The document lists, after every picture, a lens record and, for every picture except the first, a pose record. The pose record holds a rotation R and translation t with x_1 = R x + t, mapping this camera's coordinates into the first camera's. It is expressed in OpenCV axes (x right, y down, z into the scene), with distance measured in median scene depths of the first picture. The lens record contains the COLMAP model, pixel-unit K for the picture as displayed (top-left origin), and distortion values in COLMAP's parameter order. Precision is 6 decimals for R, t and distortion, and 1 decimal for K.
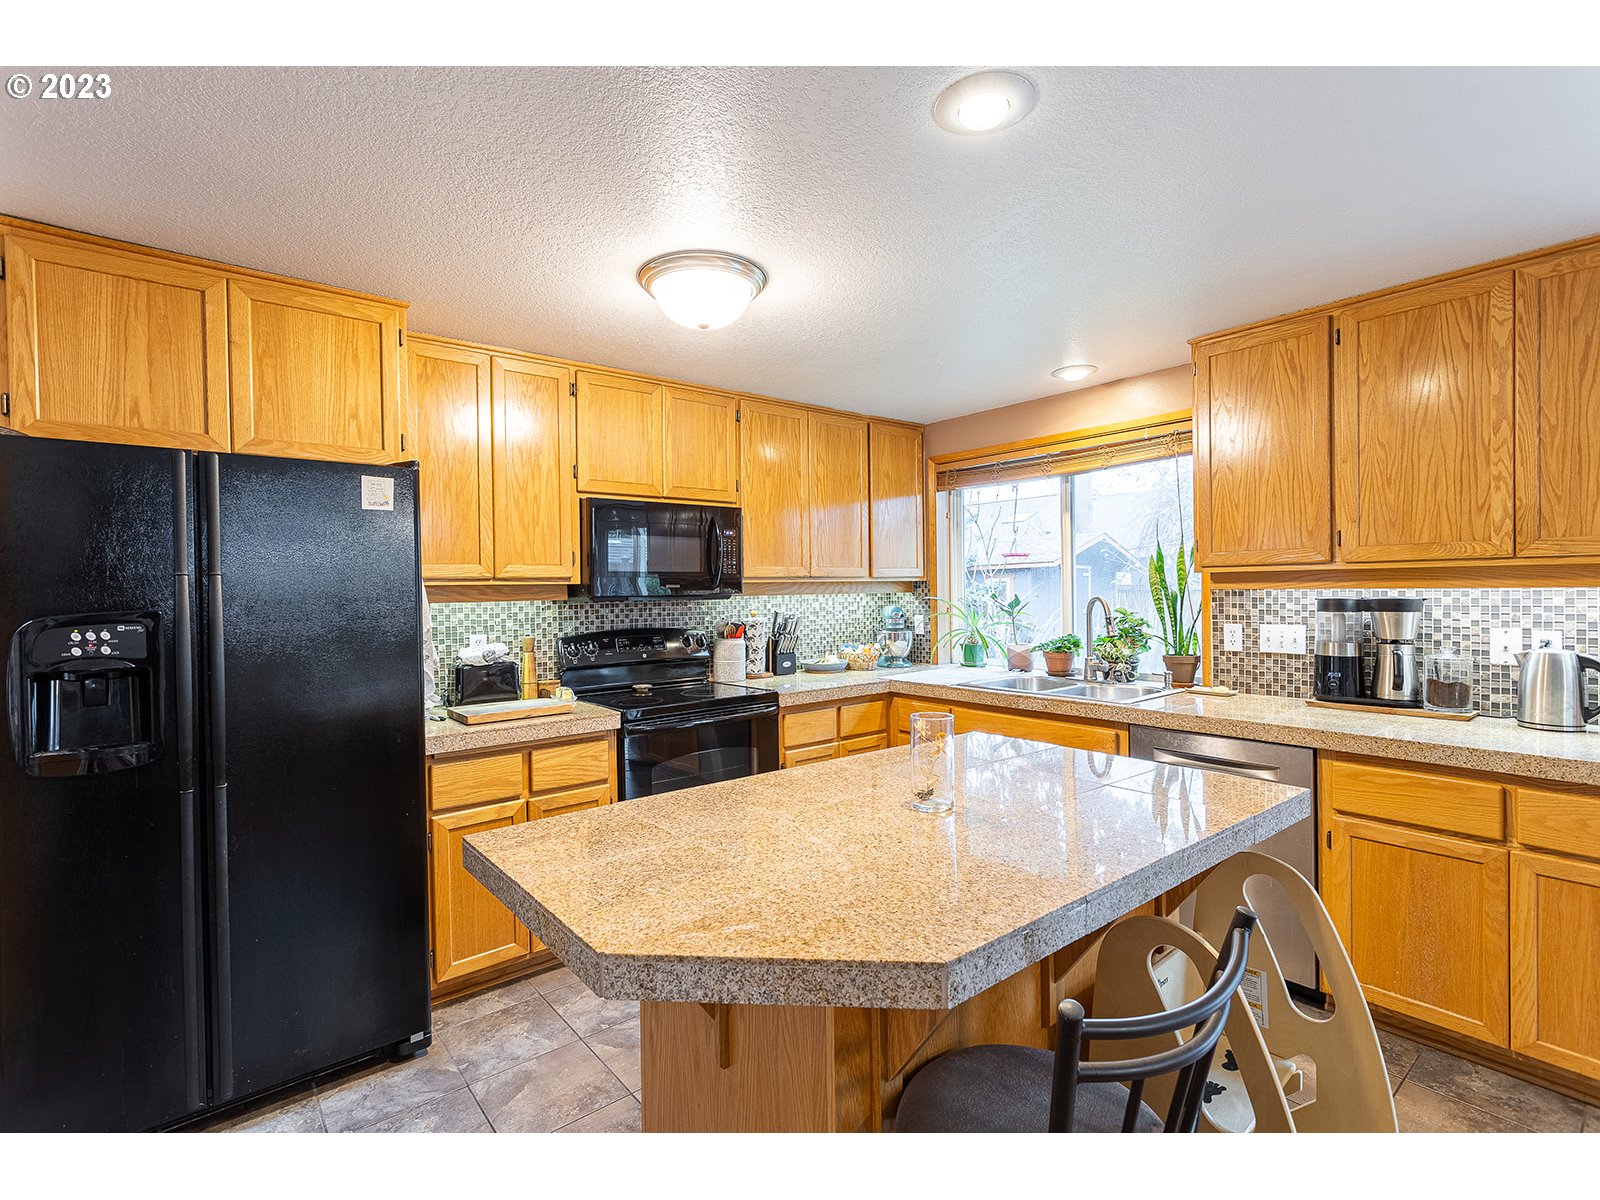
lens RADIAL K [[759.5, 0, 793.8], [0, 759.5, 594.5], [0, 0, 1]] dist [0.000587, 0.000781]
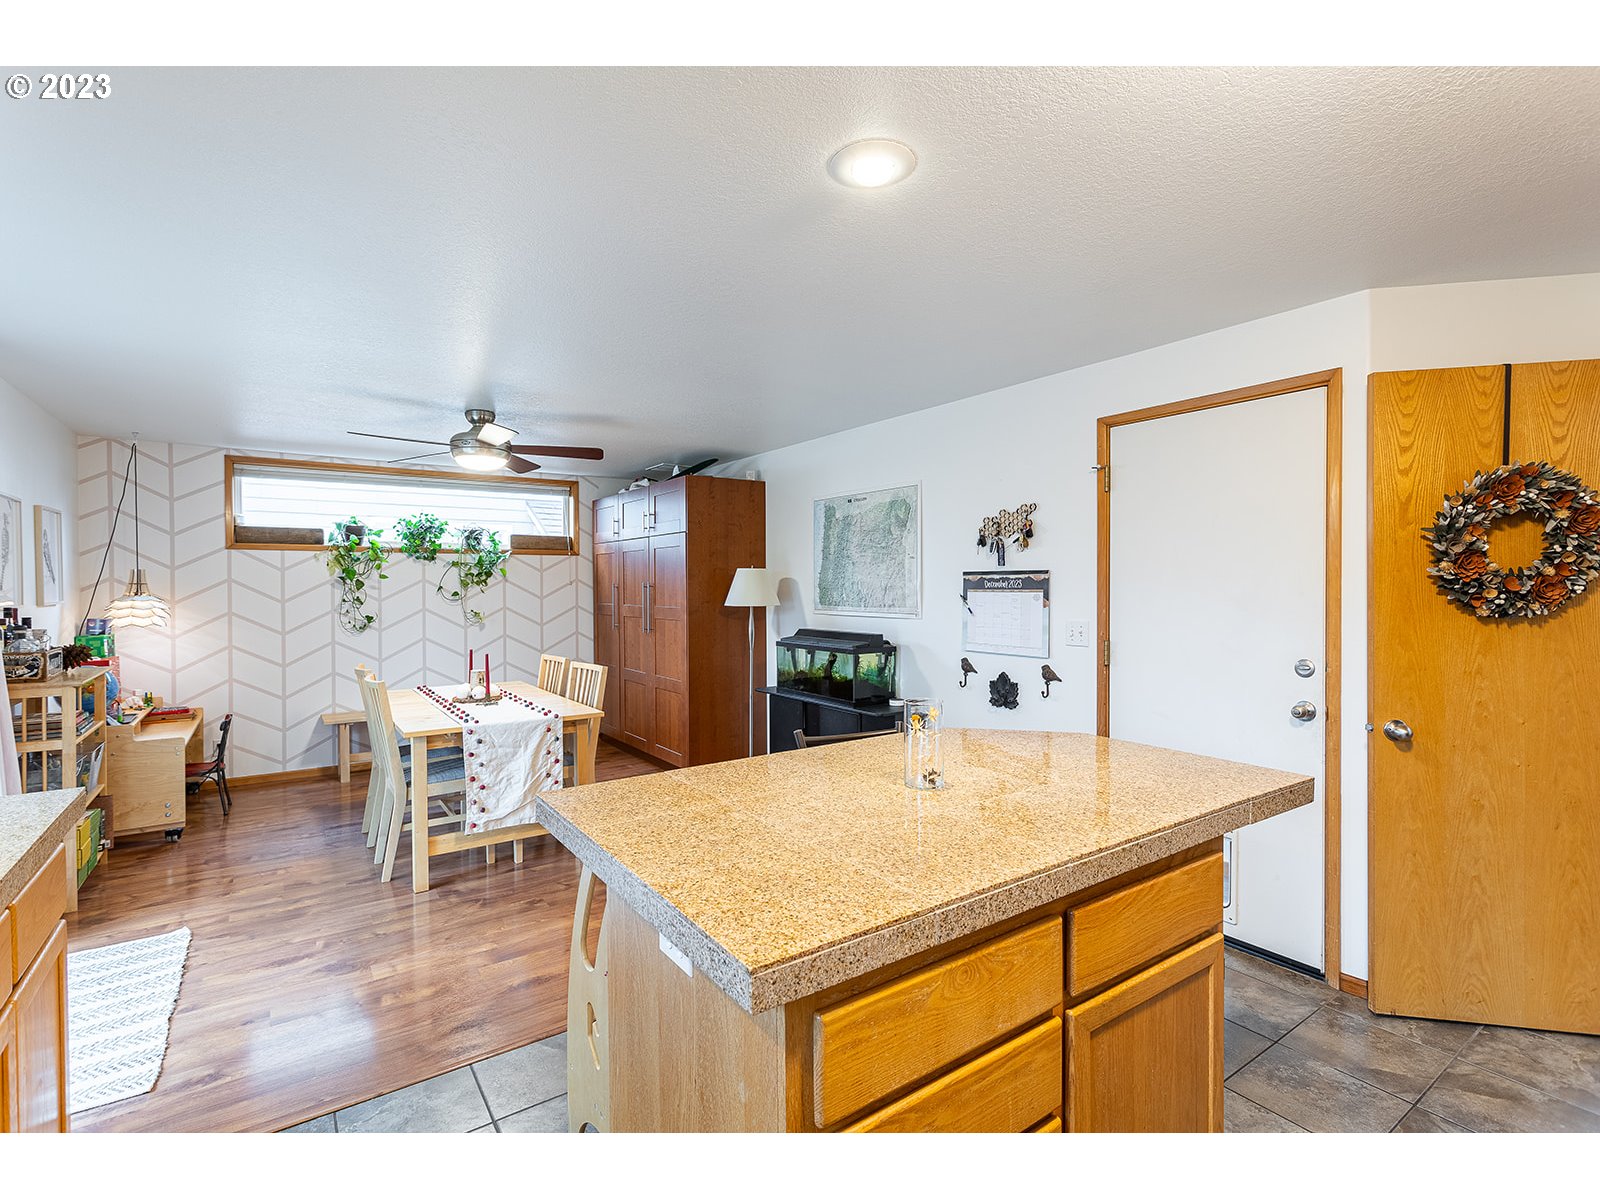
lens RADIAL K [[759.5, 0, 793.8], [0, 759.5, 594.5], [0, 0, 1]] dist [0.000587, 0.000781]
pose [[-0.997269, 0.017394, 0.071782, 0.142004], [0.019057, 0.999564, 0.022546, -0.010022], [-0.071358, 0.023852, -0.997166, 1.040148]]
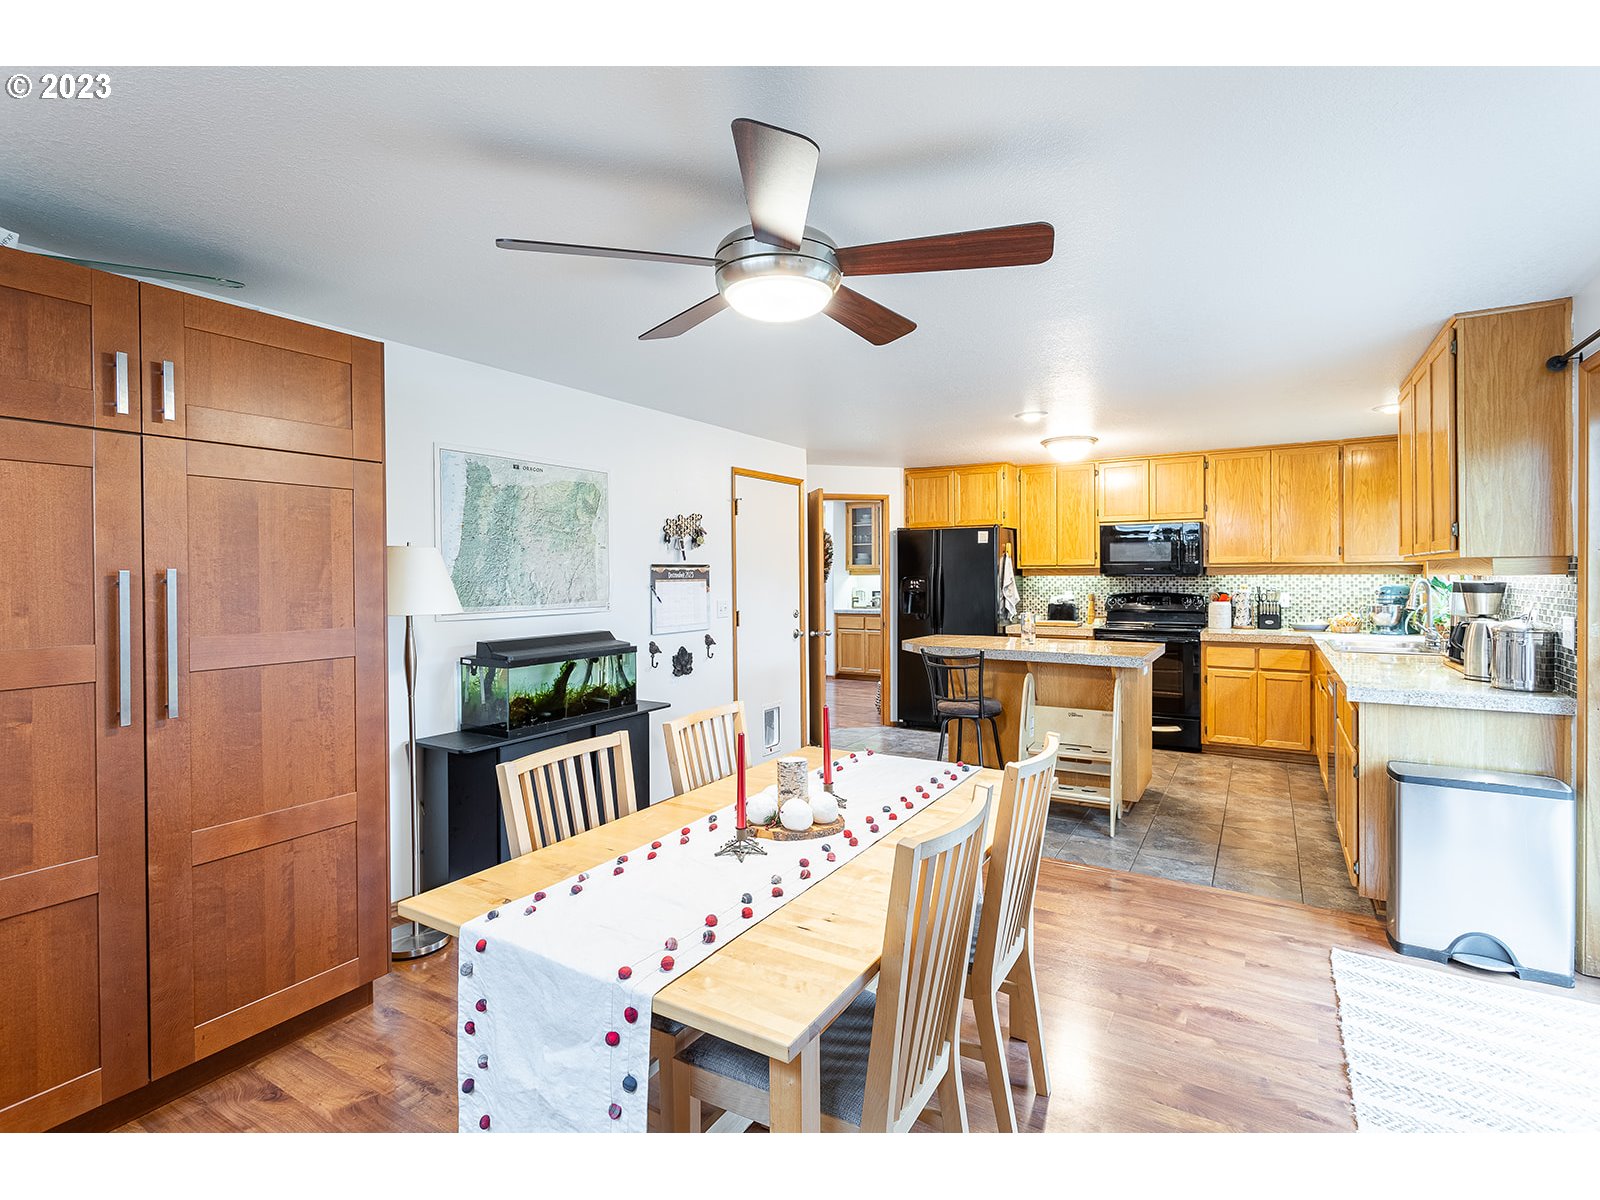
lens RADIAL K [[753.1, 0, 819.0], [0, 753.1, 577.6], [0, 0, 1]] dist [0.001191, 0.000323]
pose [[0.352264, 0.016359, -0.935758, 1.343637], [-0.007272, 0.999865, 0.014742, -0.011645], [0.935873, 0.001612, 0.352335, -0.418726]]
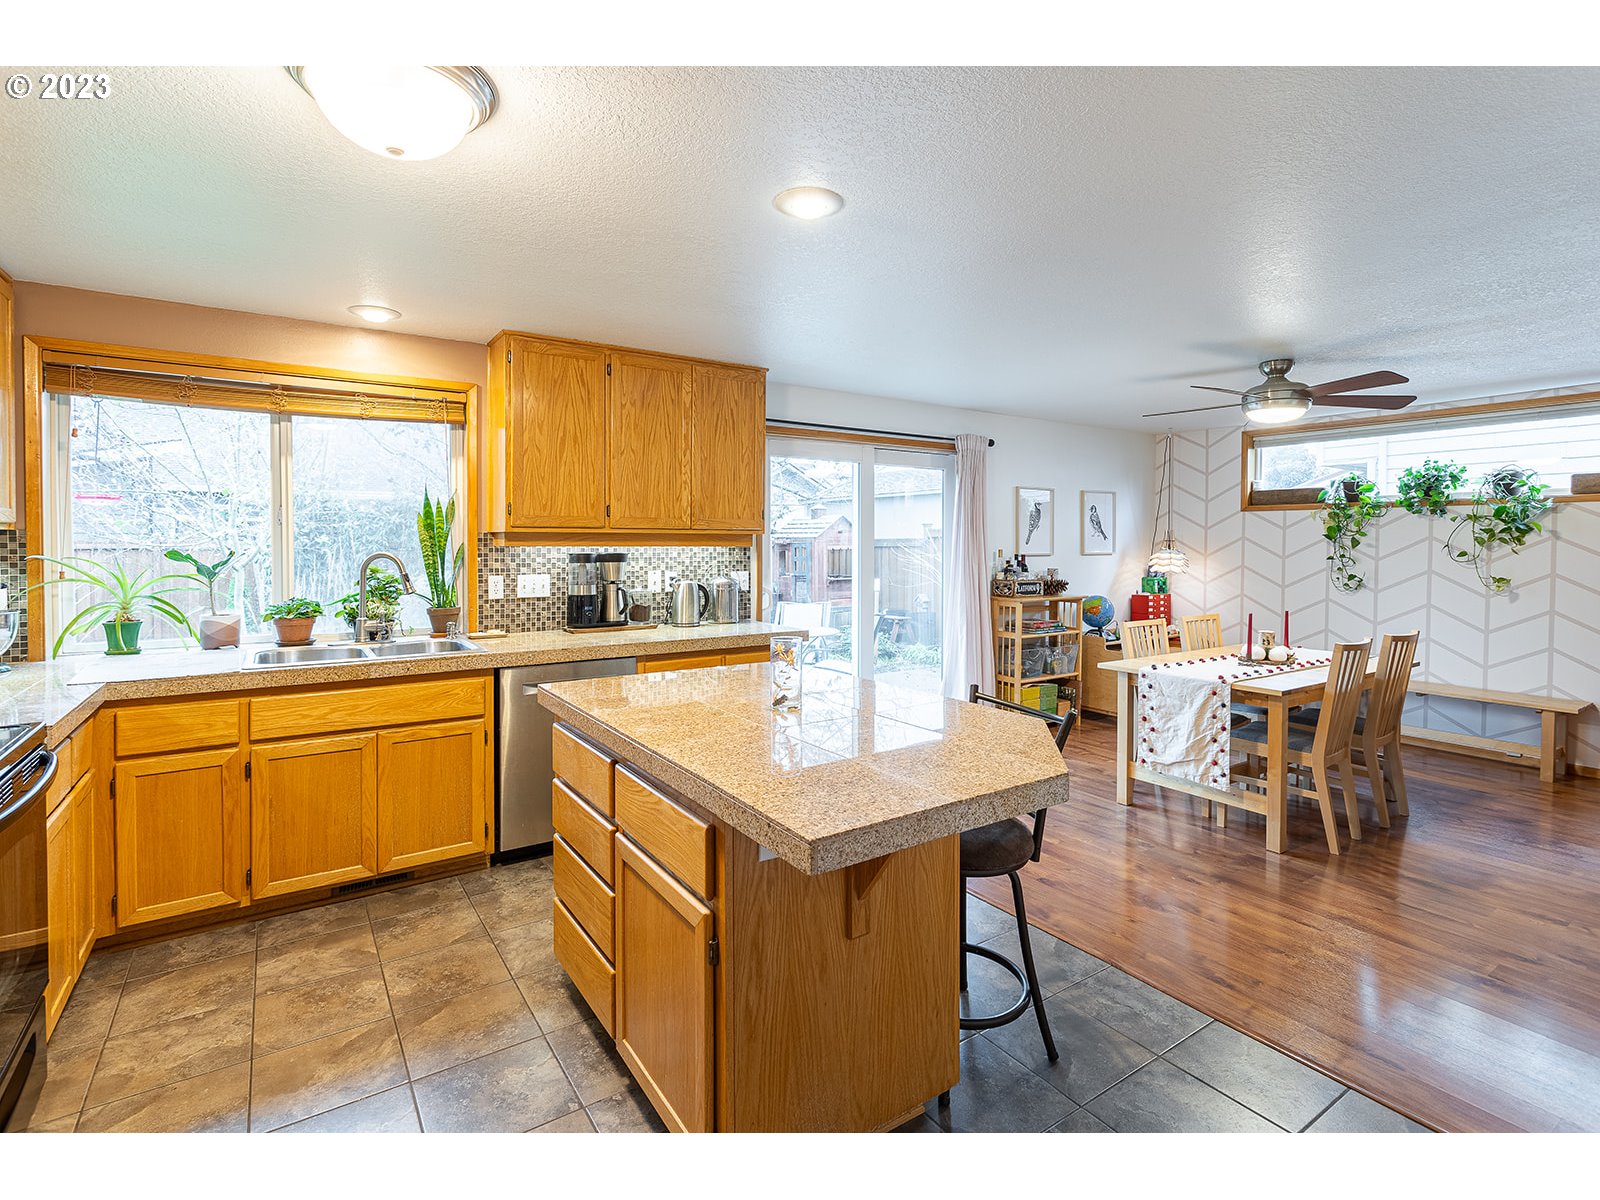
lens RADIAL K [[767.8, 0, 798.2], [0, 767.8, 555.0], [0, 0, 1]] dist [0.004373, 0.000375]
pose [[0.095494, -0.002001, 0.995428, -0.568611], [0.005194, 0.999985, 0.001512, 0.007153], [-0.995416, 0.005026, 0.095503, 0.425939]]
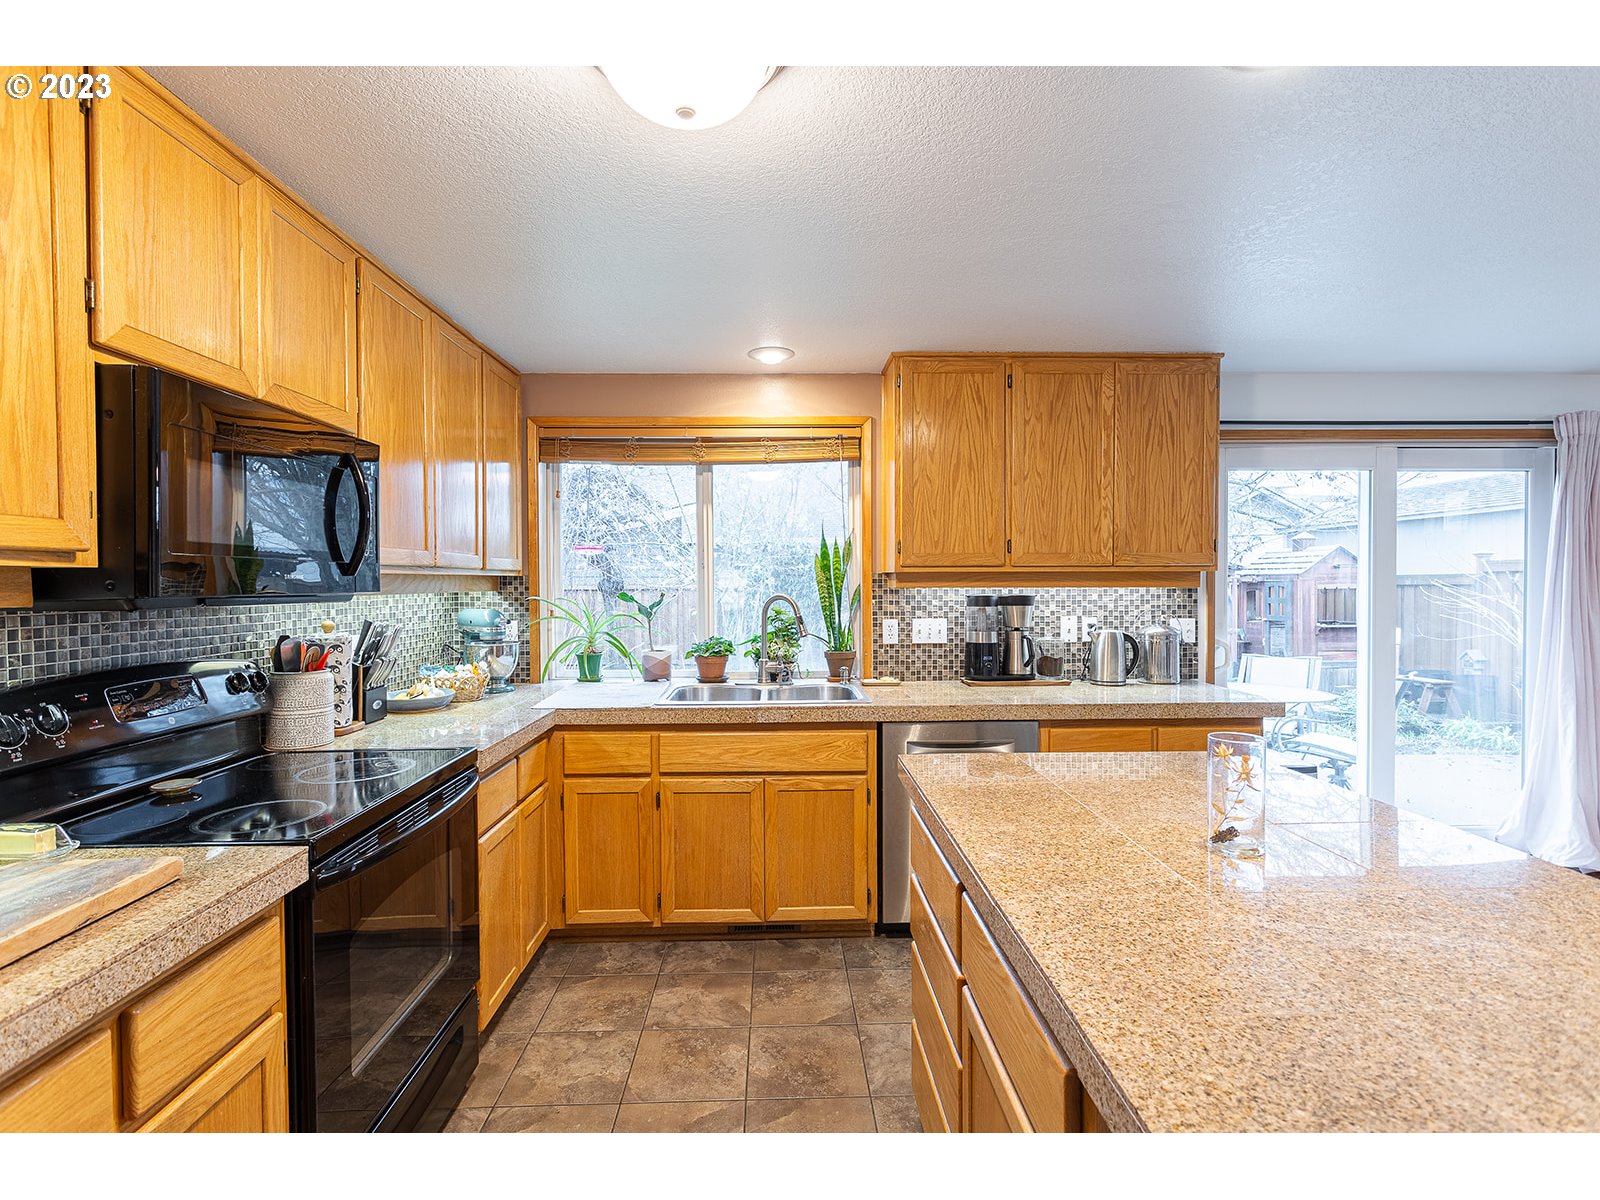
lens RADIAL K [[757.2, 0, 805.7], [0, 757.2, 595.0], [0, 0, 1]] dist [0.000240, 0.000839]
pose [[0.606033, -0.002568, 0.795436, -0.376461], [0.003153, 0.999995, 0.000826, 0.002075], [-0.795434, 0.002008, 0.606037, 0.436808]]
